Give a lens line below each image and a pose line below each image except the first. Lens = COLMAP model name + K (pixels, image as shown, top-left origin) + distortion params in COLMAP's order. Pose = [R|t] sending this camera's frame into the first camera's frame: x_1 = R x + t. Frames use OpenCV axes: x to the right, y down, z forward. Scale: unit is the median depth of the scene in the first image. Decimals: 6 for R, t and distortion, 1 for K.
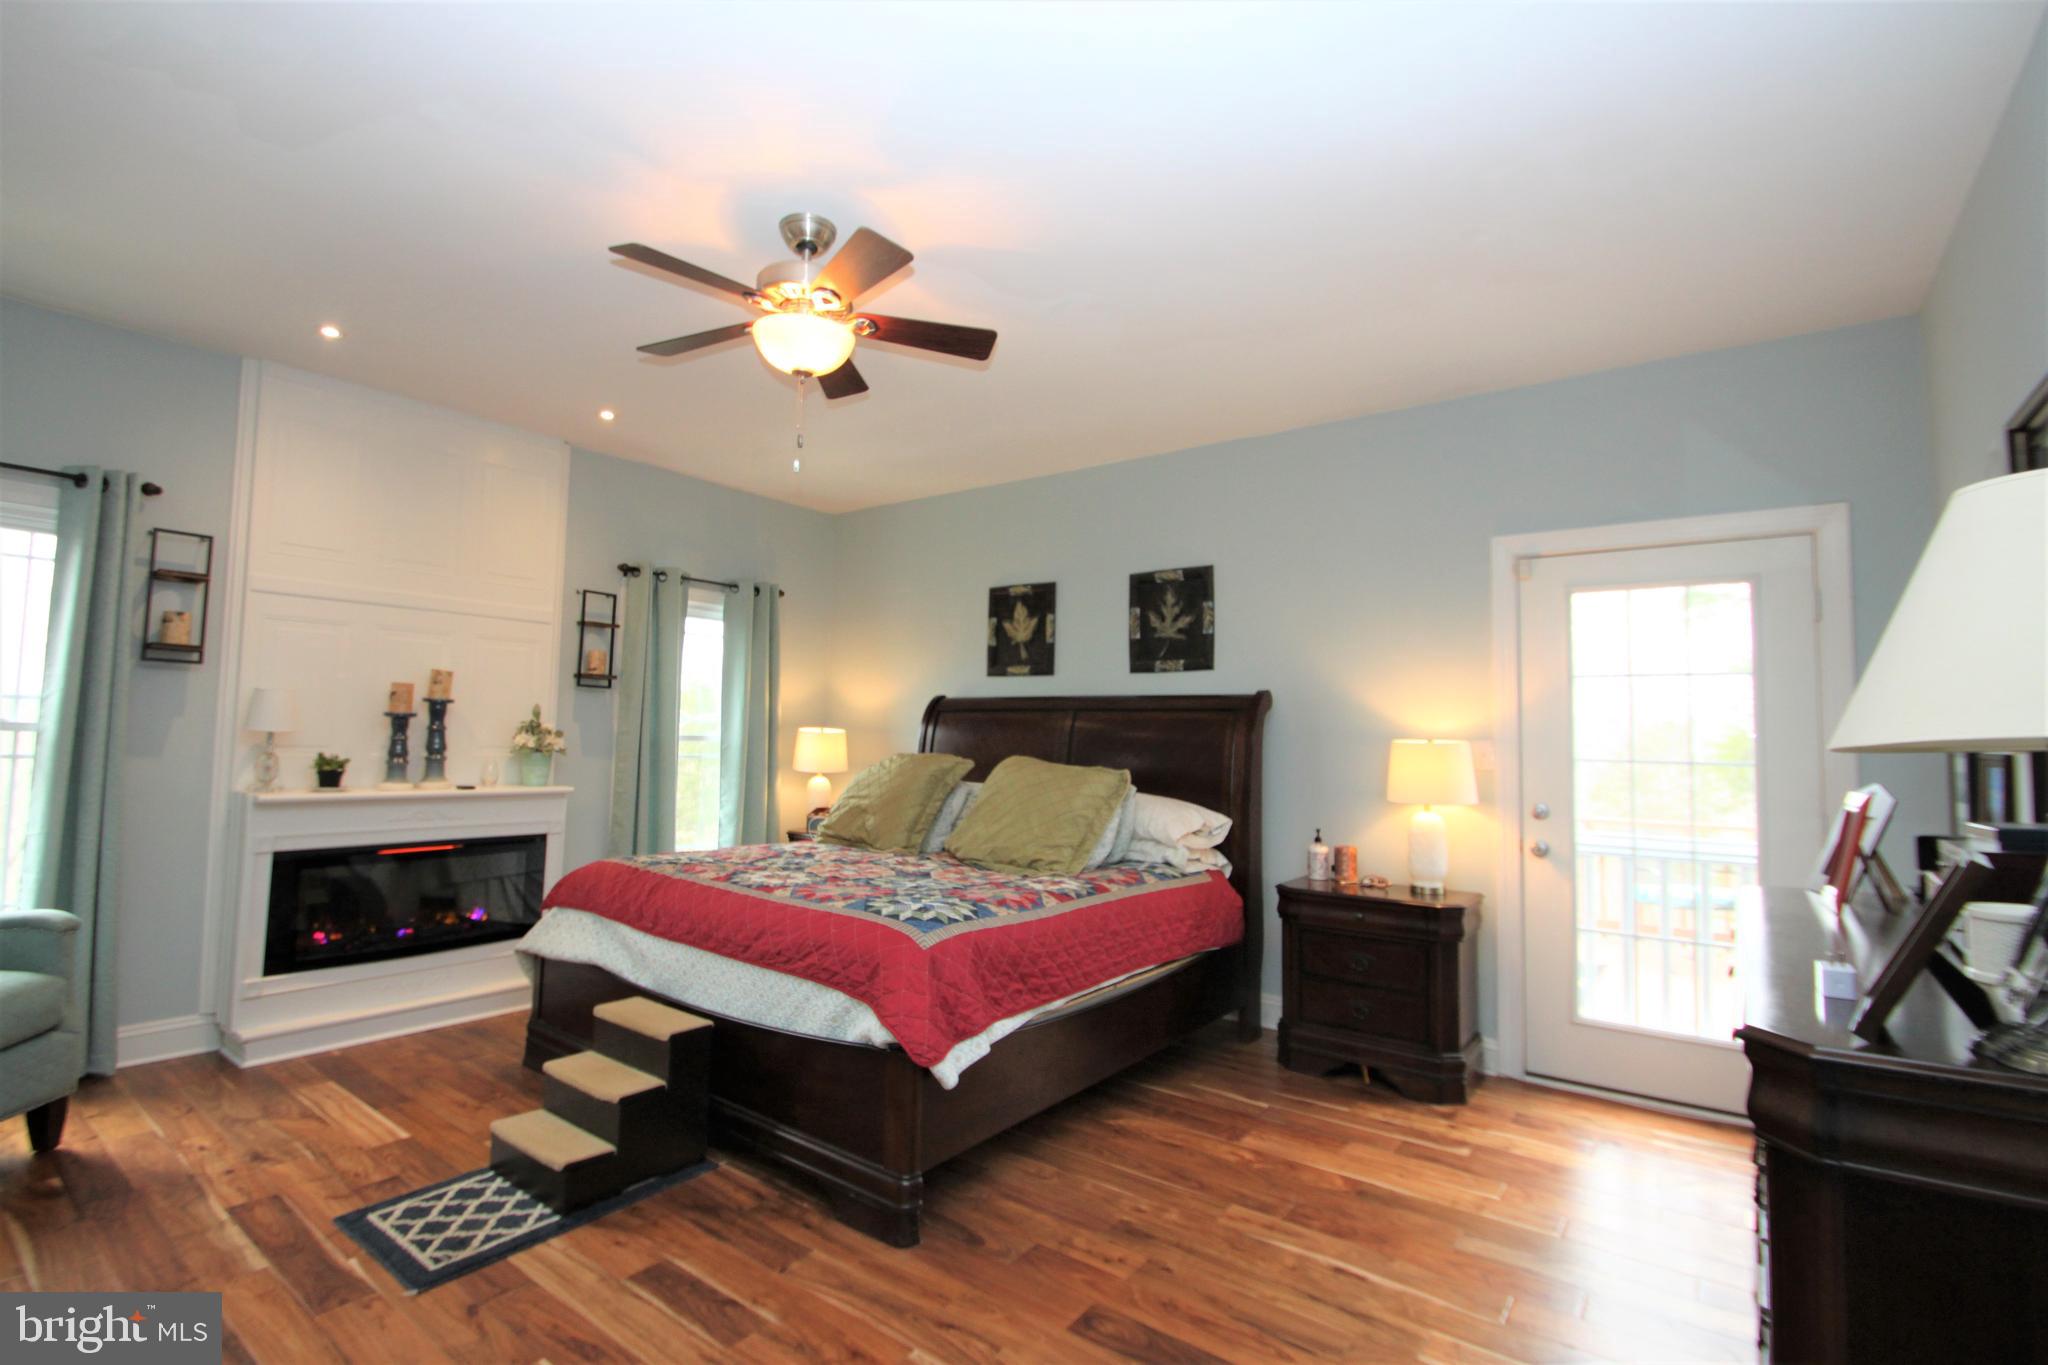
lens RADIAL K [[949.5, 0, 1007.1], [0, 949.5, 676.2], [0, 0, 1]] dist [0.014786, -0.018040]
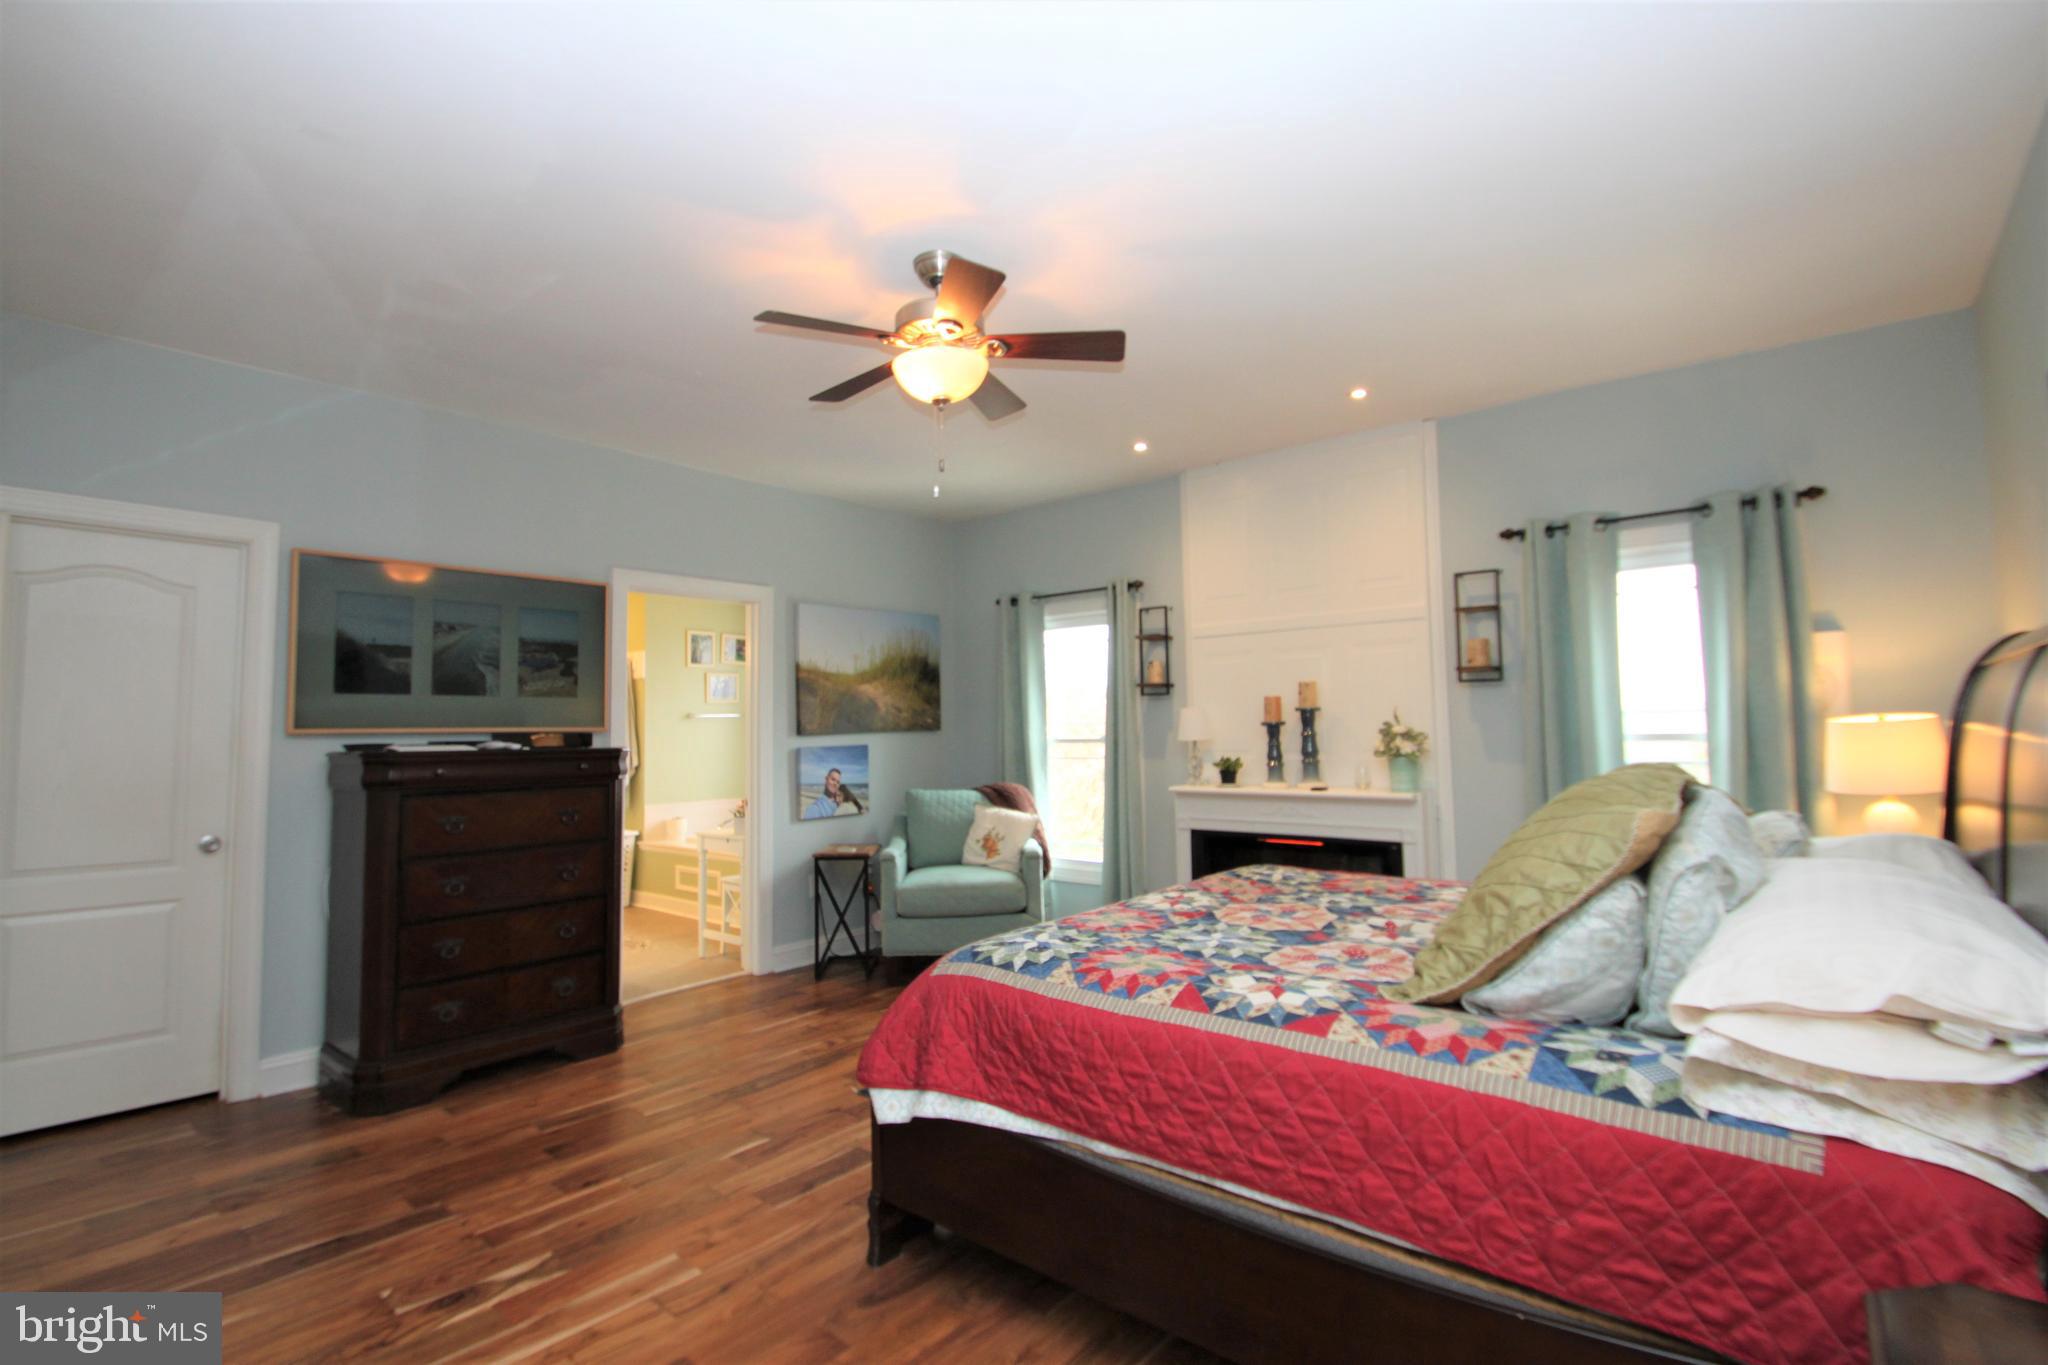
lens RADIAL K [[949.5, 0, 1007.1], [0, 949.5, 676.2], [0, 0, 1]] dist [0.014786, -0.018040]
pose [[-0.062123, -0.079199, -0.994921, 0.524405], [0.079882, 0.993254, -0.084054, 0.052348], [0.994867, -0.084698, -0.055377, 0.716001]]
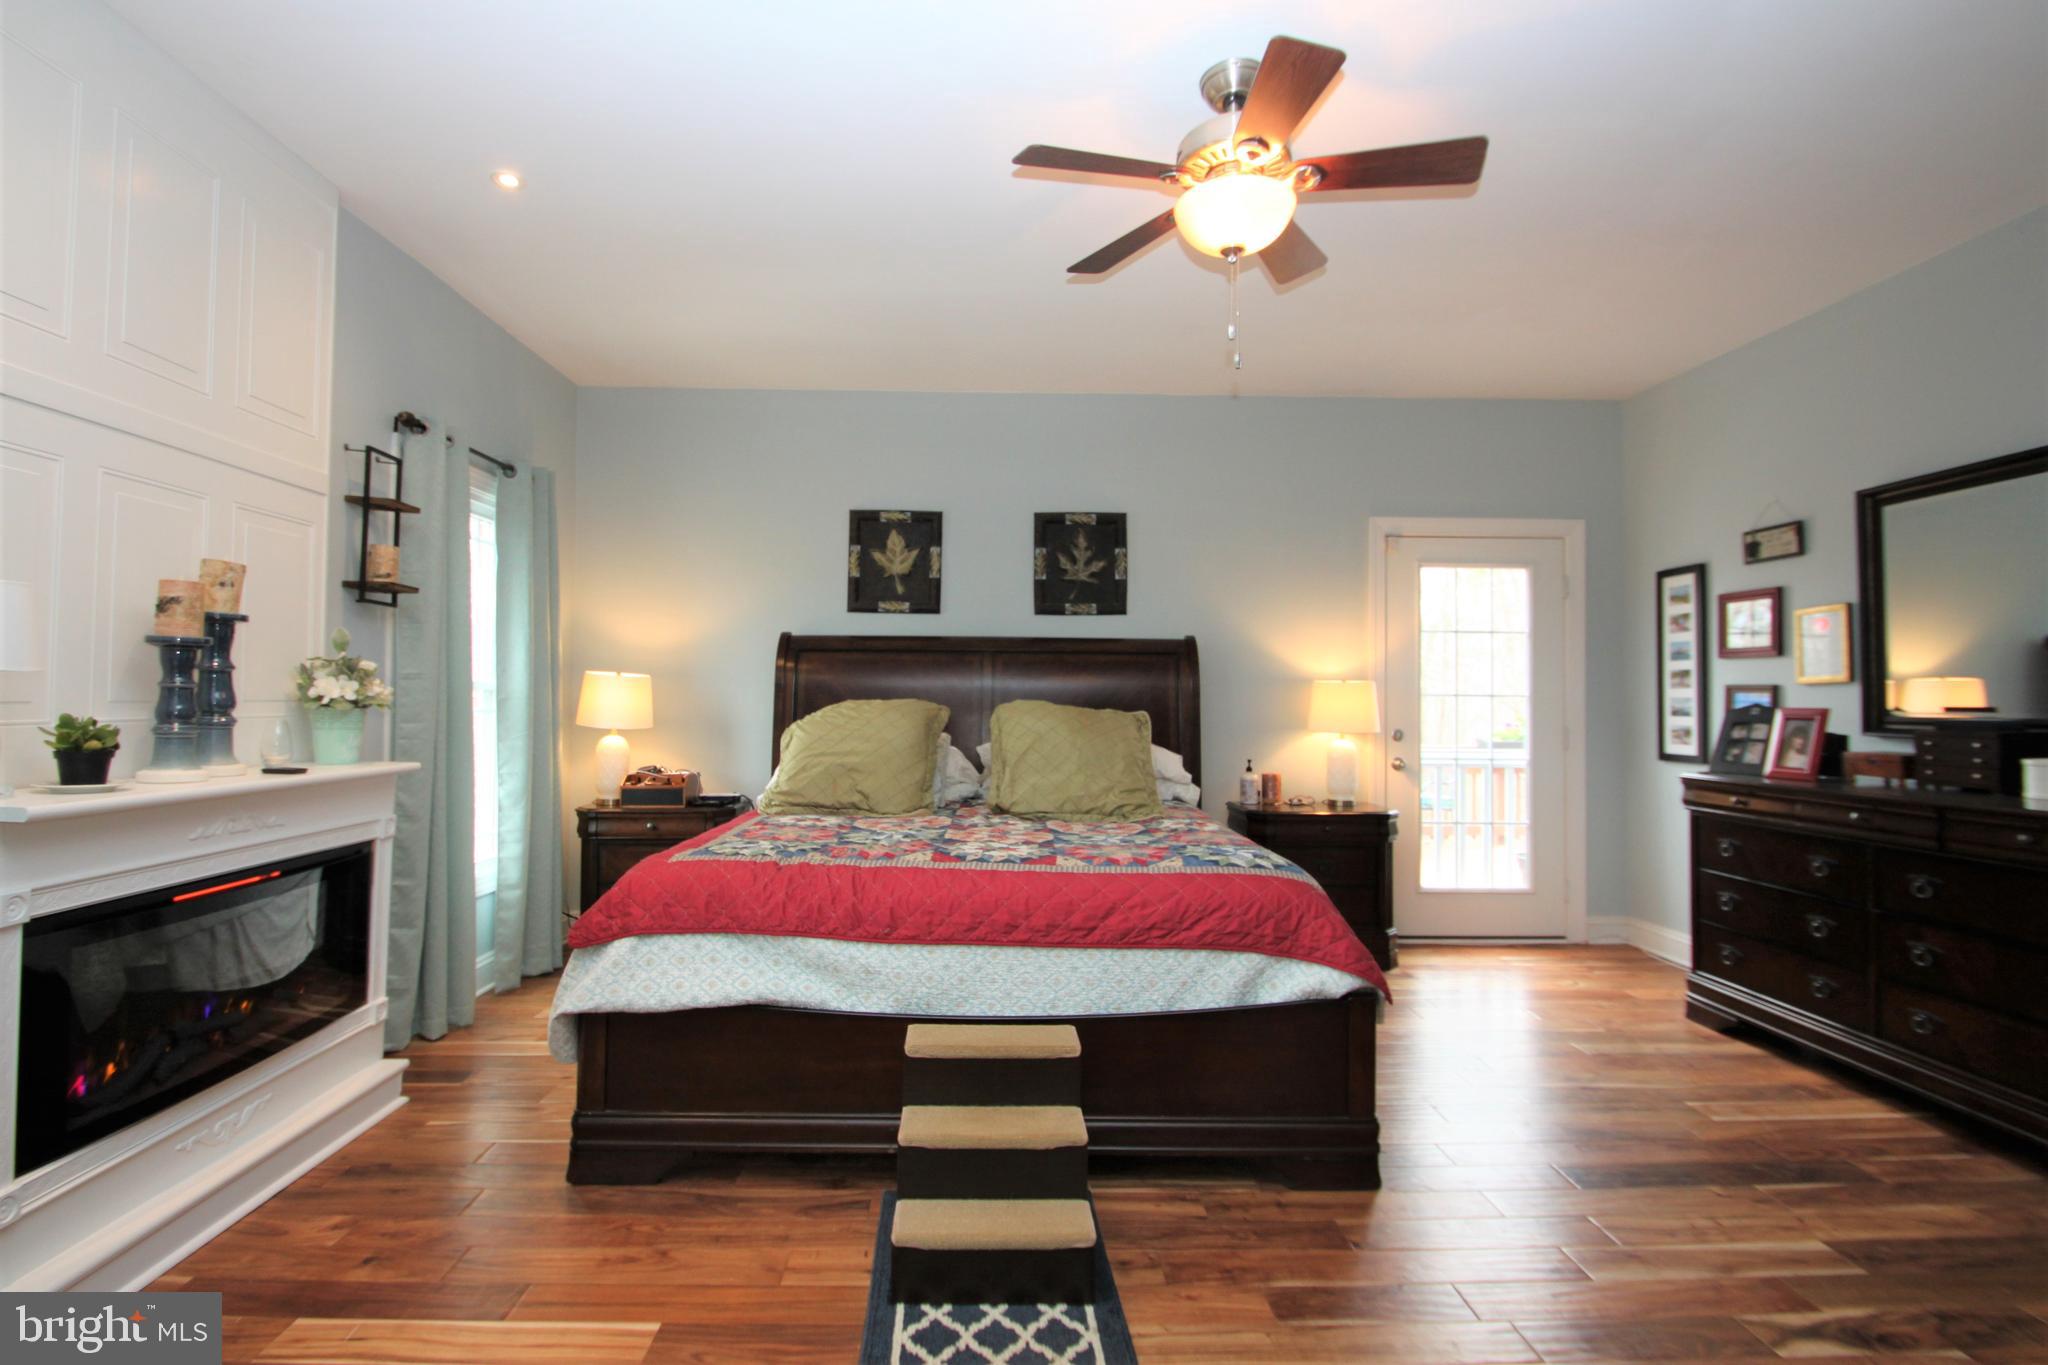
lens RADIAL K [[966.0, 0, 1024.0], [0, 966.0, 682.5], [0, 0, 1]] dist [-0.000800, -0.000105]
pose [[0.776052, -0.005663, 0.630644, -0.588307], [-0.031559, 0.998358, 0.047801, 0.022229], [-0.629879, -0.056999, 0.774599, 0.275745]]
